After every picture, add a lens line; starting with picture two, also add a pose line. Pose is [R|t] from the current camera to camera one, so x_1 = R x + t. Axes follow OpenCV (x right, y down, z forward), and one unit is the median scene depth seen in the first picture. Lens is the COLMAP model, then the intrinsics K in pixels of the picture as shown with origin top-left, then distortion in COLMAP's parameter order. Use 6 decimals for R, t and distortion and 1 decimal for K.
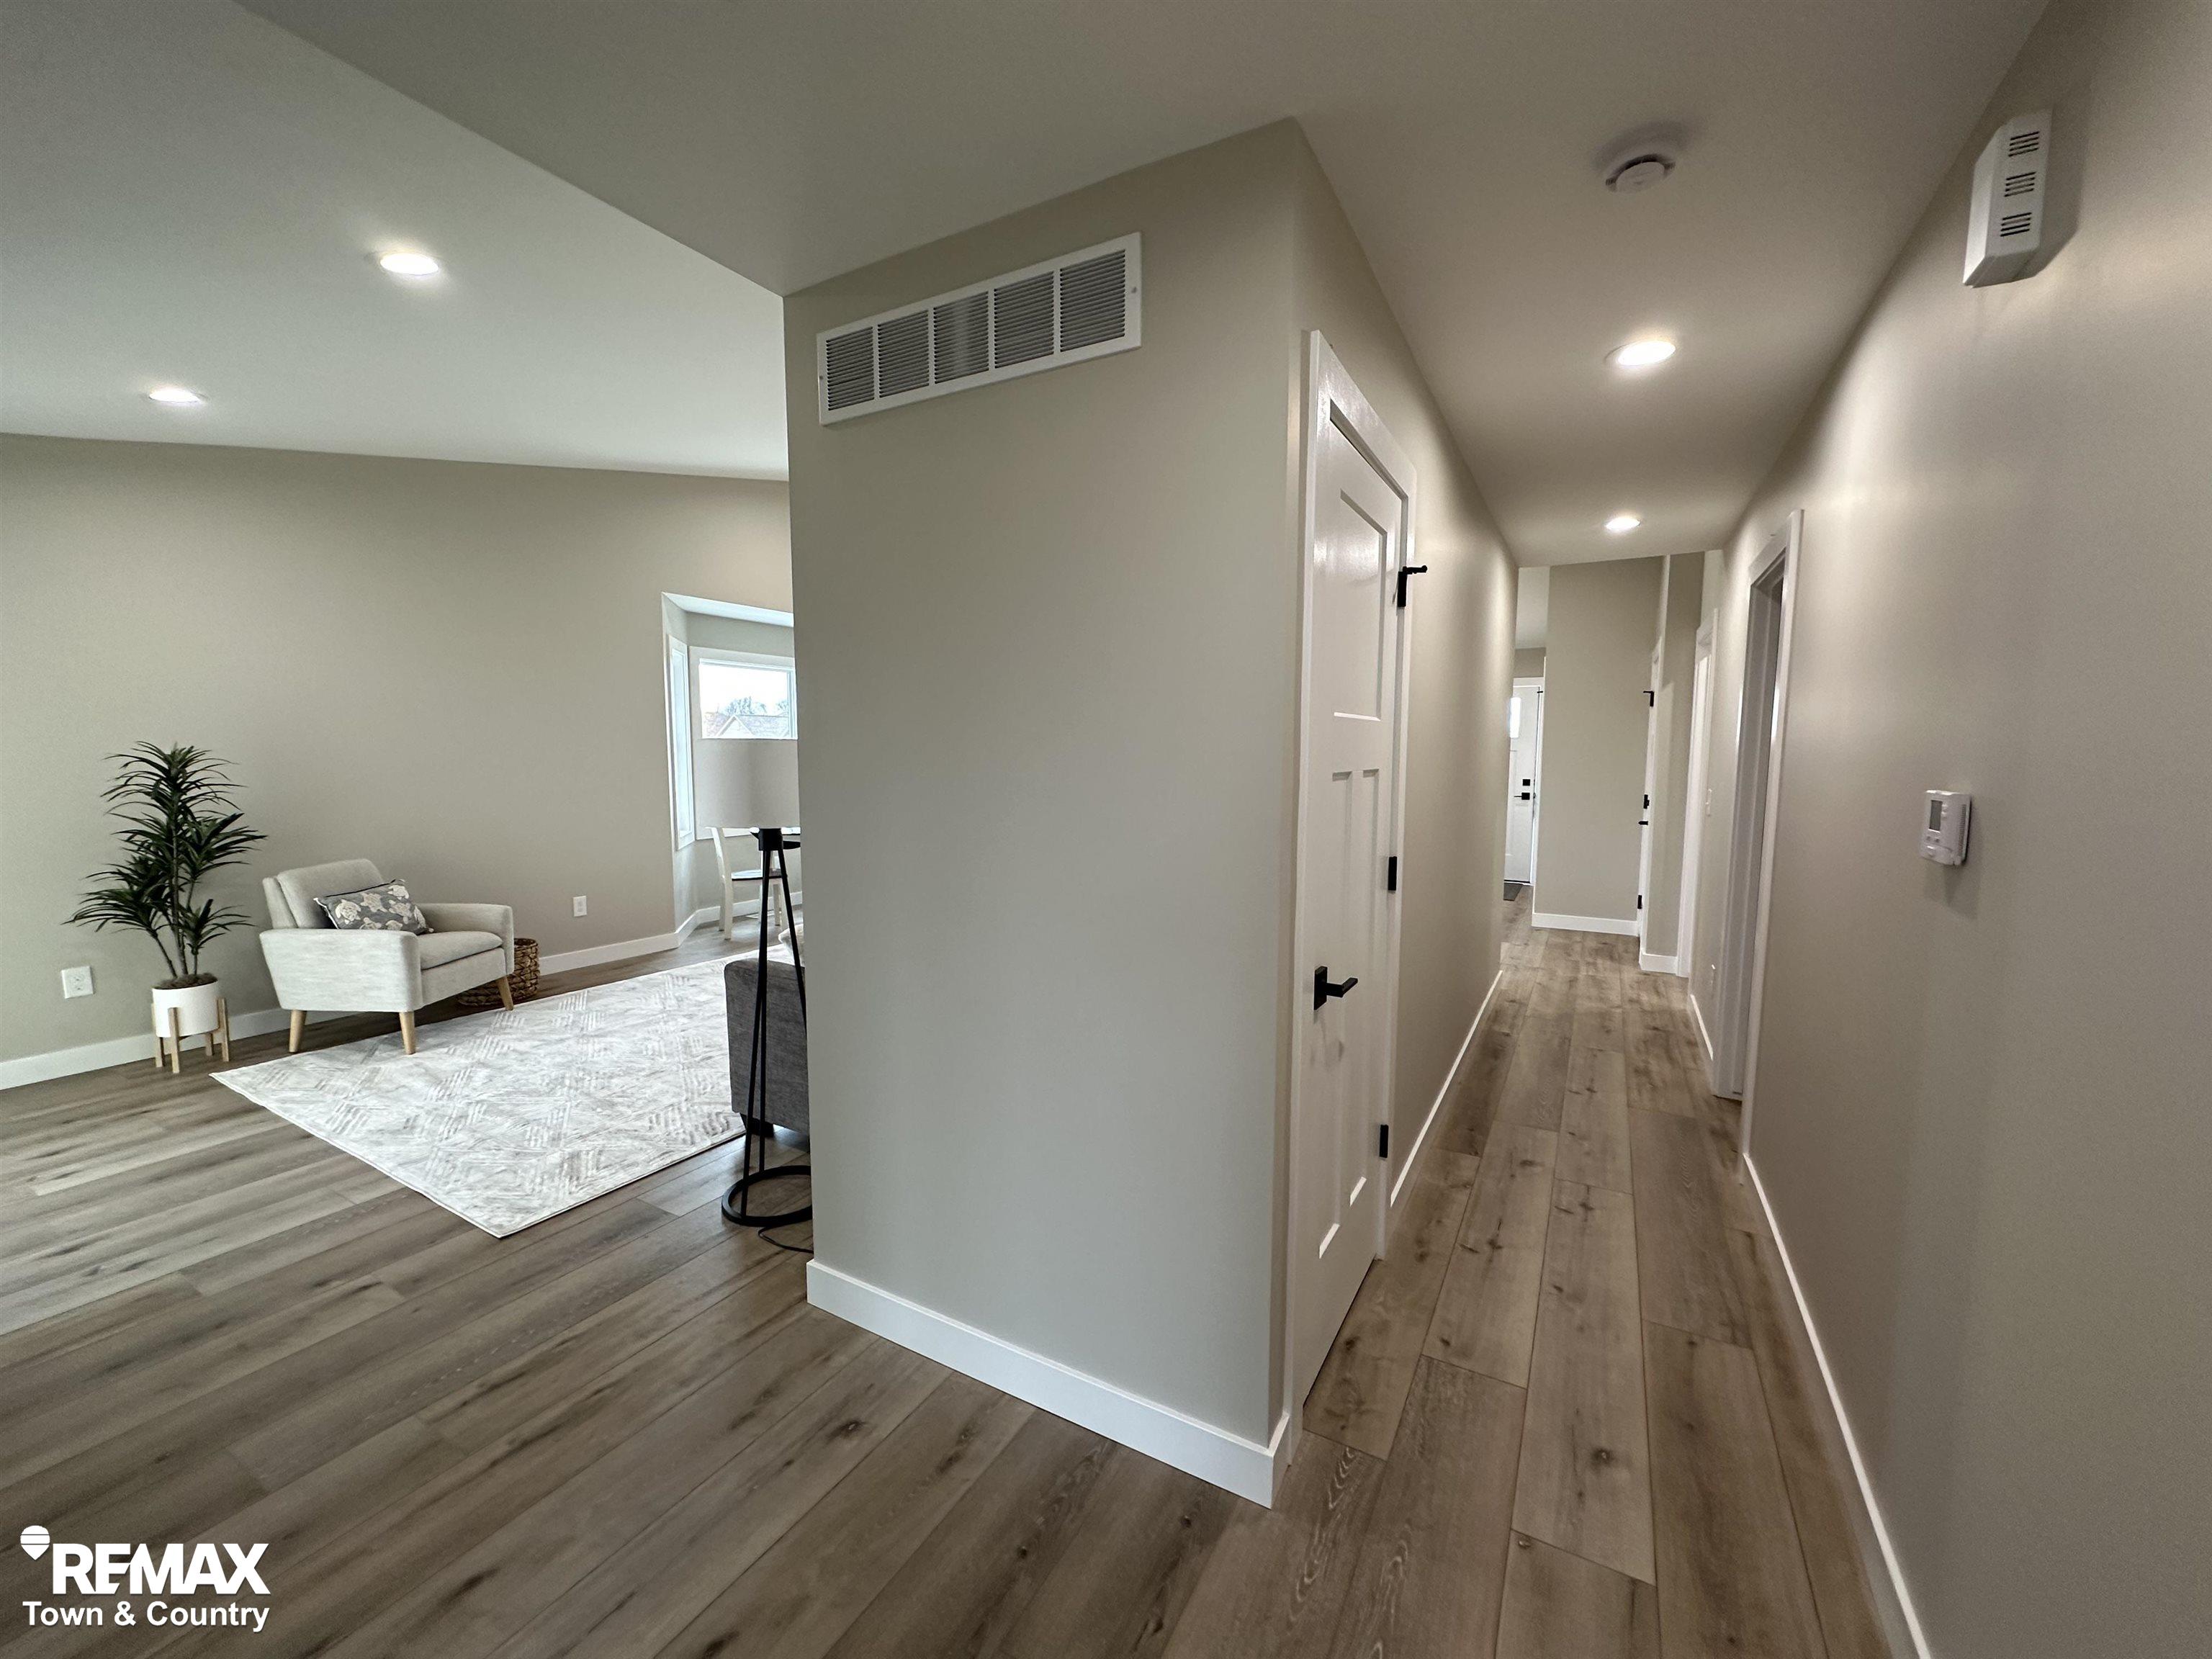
lens RADIAL K [[876.2, 0, 1100.6], [0, 876.2, 842.7], [0, 0, 1]] dist [-0.003236, 0.001962]
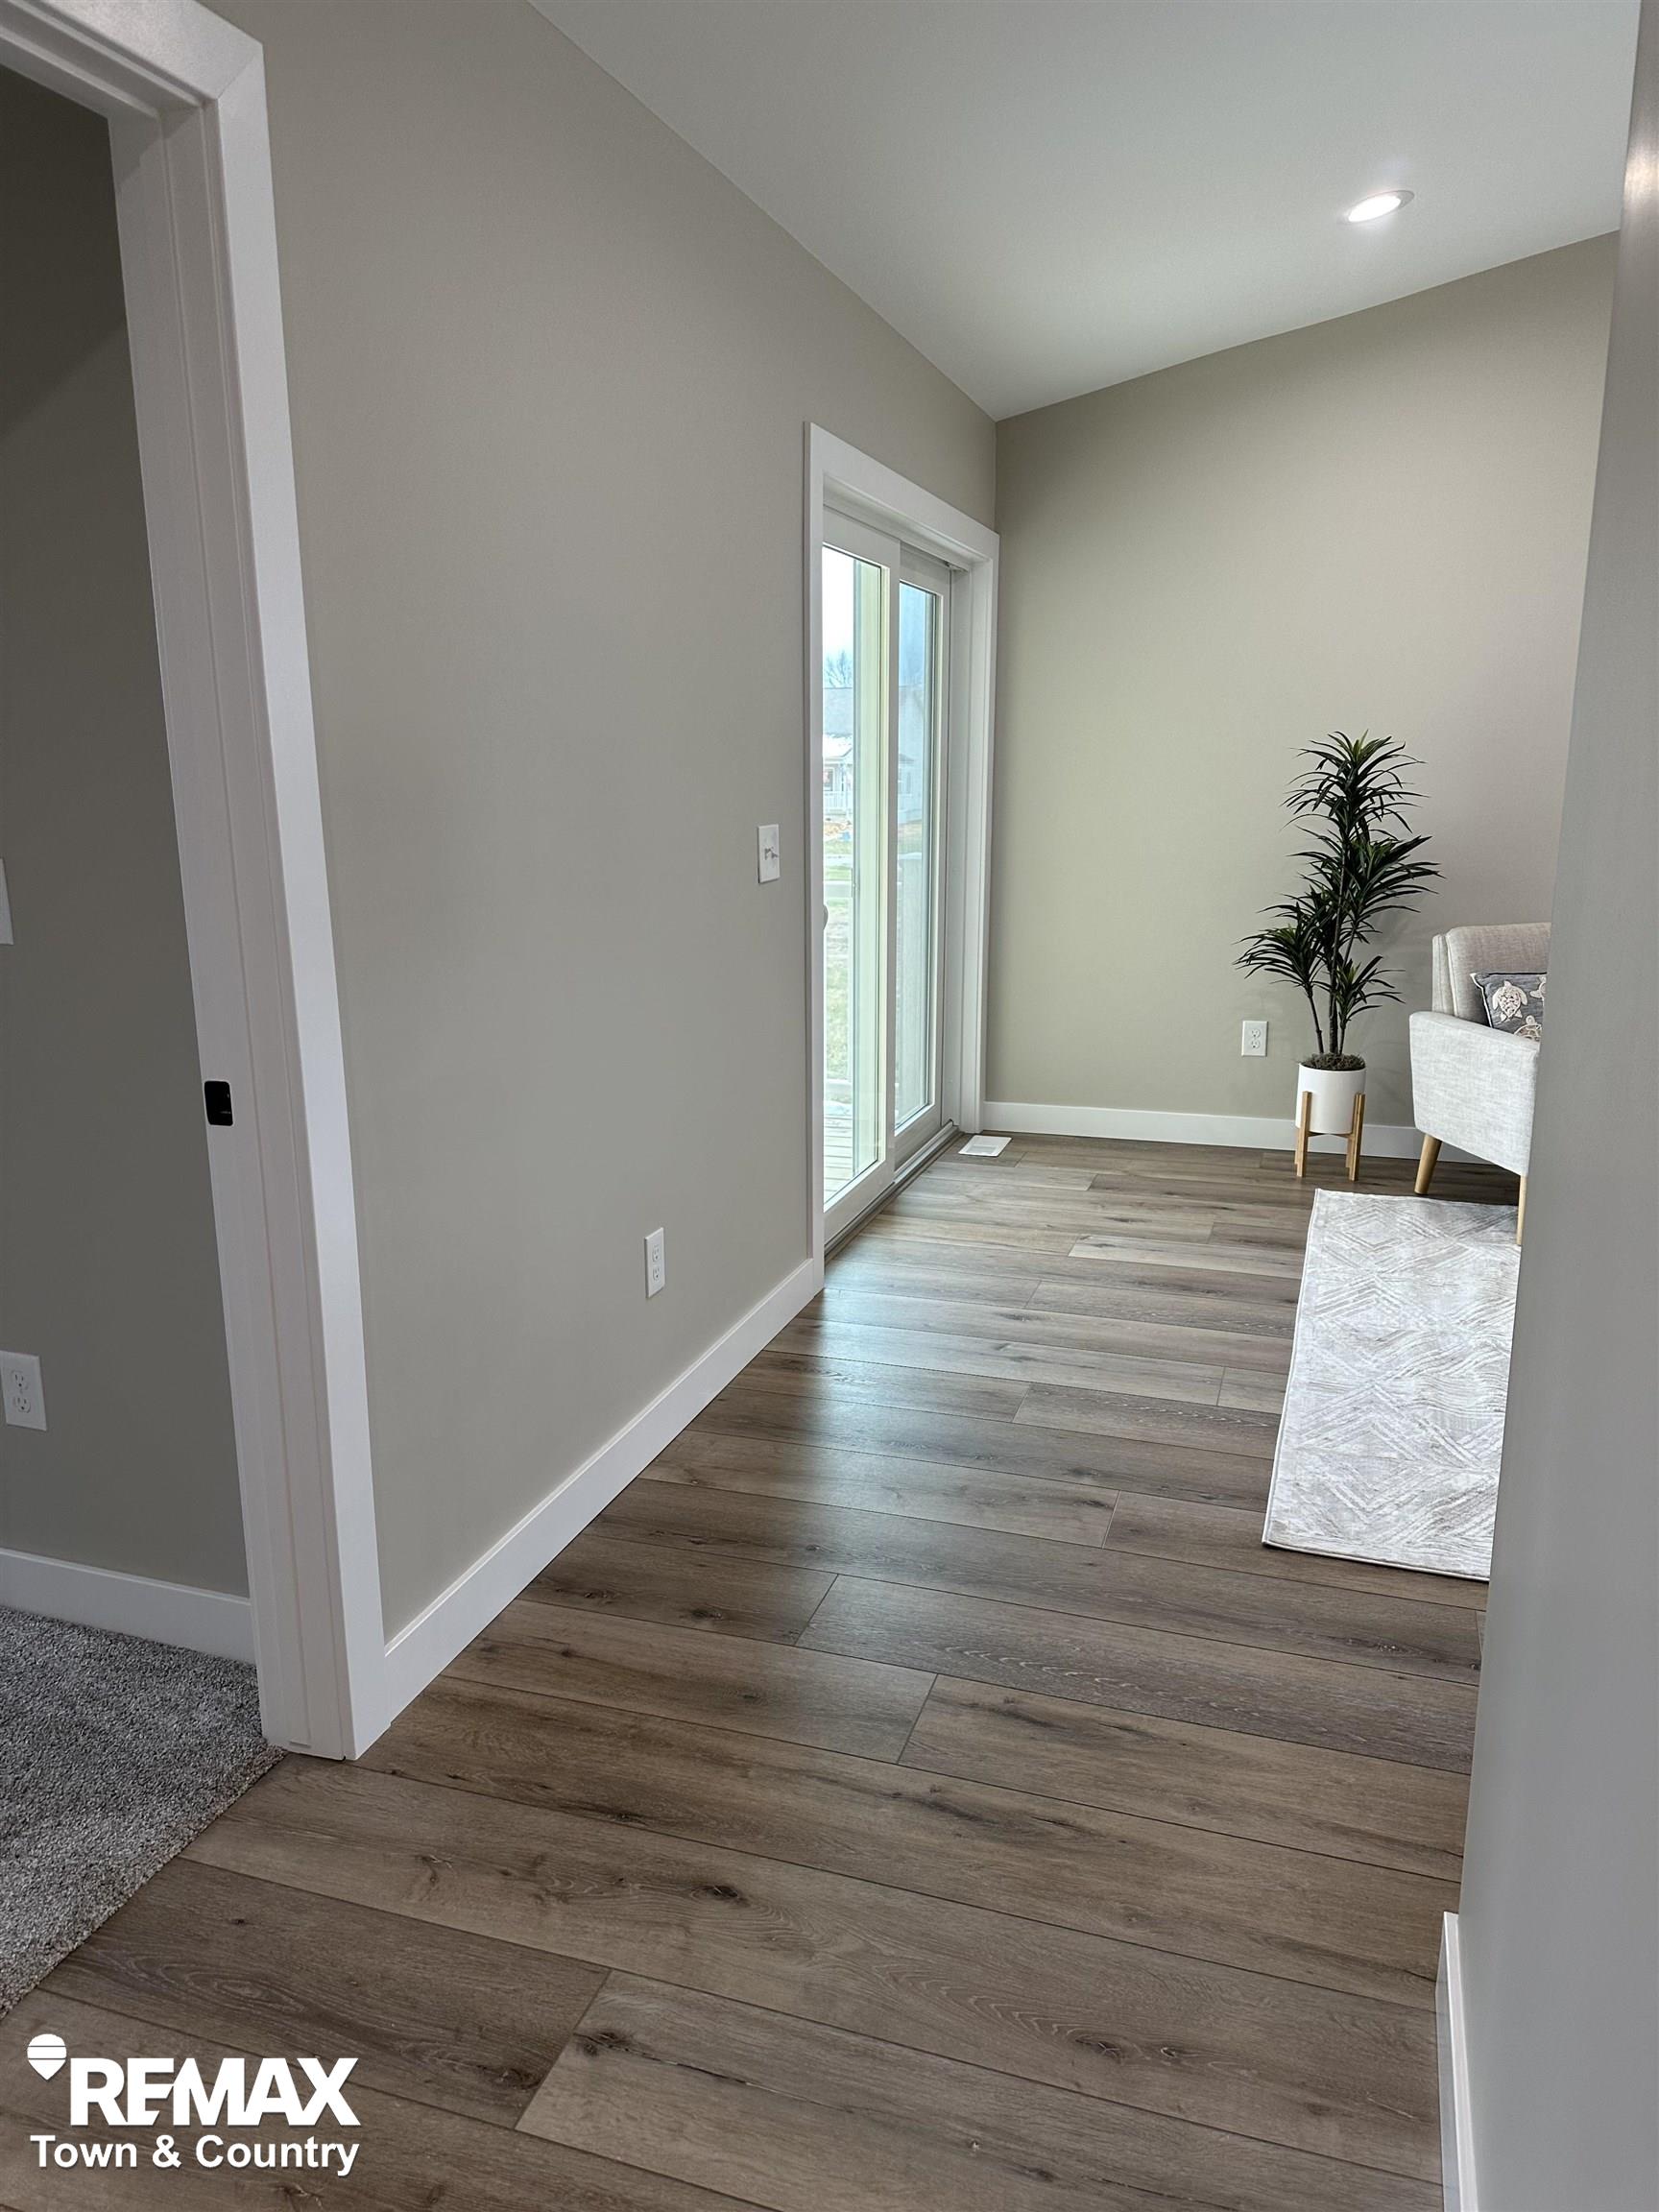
lens RADIAL K [[1553.1, 0, 829.0], [0, 1553.1, 1112.8], [0, 0, 1]] dist [0.058695, -0.063022]
pose [[0.197402, 0.212429, -0.957030, 0.185808], [-0.103793, 0.975282, 0.195071, -0.017174], [0.974812, 0.060825, 0.214571, 0.362243]]
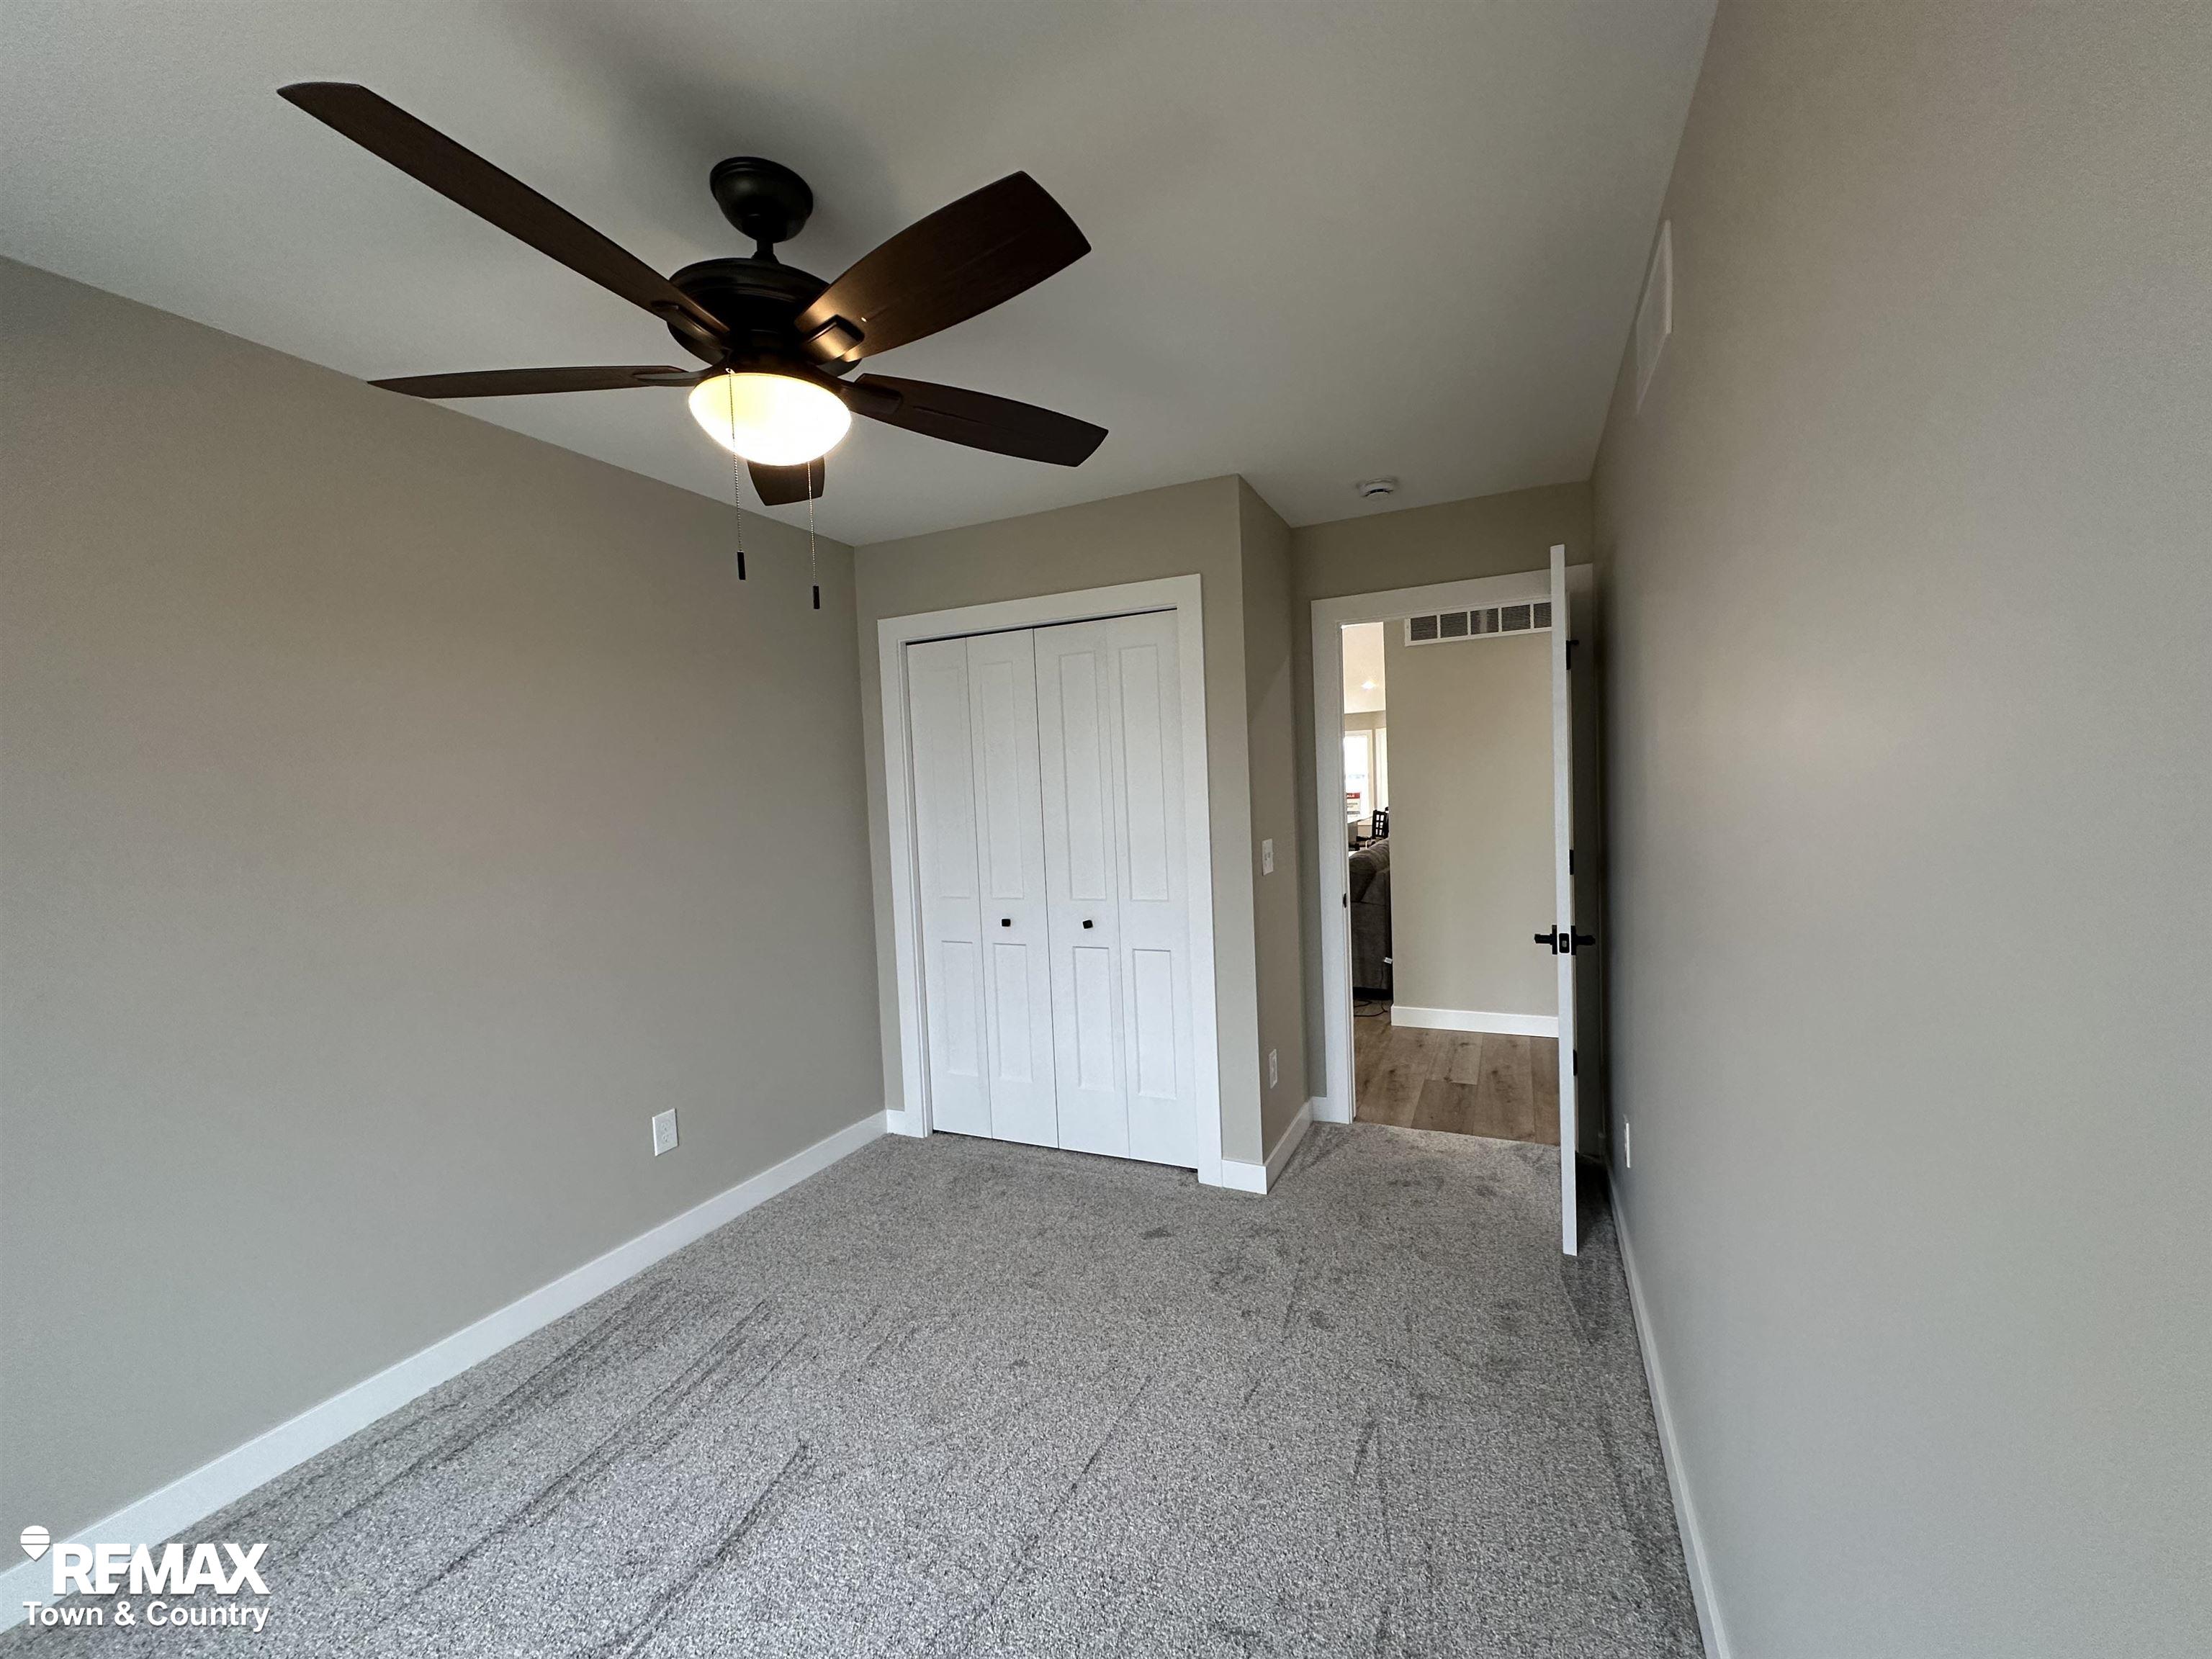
lens RADIAL K [[876.2, 0, 1099.2], [0, 876.2, 828.9], [0, 0, 1]] dist [-0.003236, 0.001962]
pose [[0.995873, -0.046465, 0.077959, -0.869037], [0.051410, 0.996709, -0.062673, 0.092184], [-0.074790, 0.066422, 0.994985, -0.845135]]
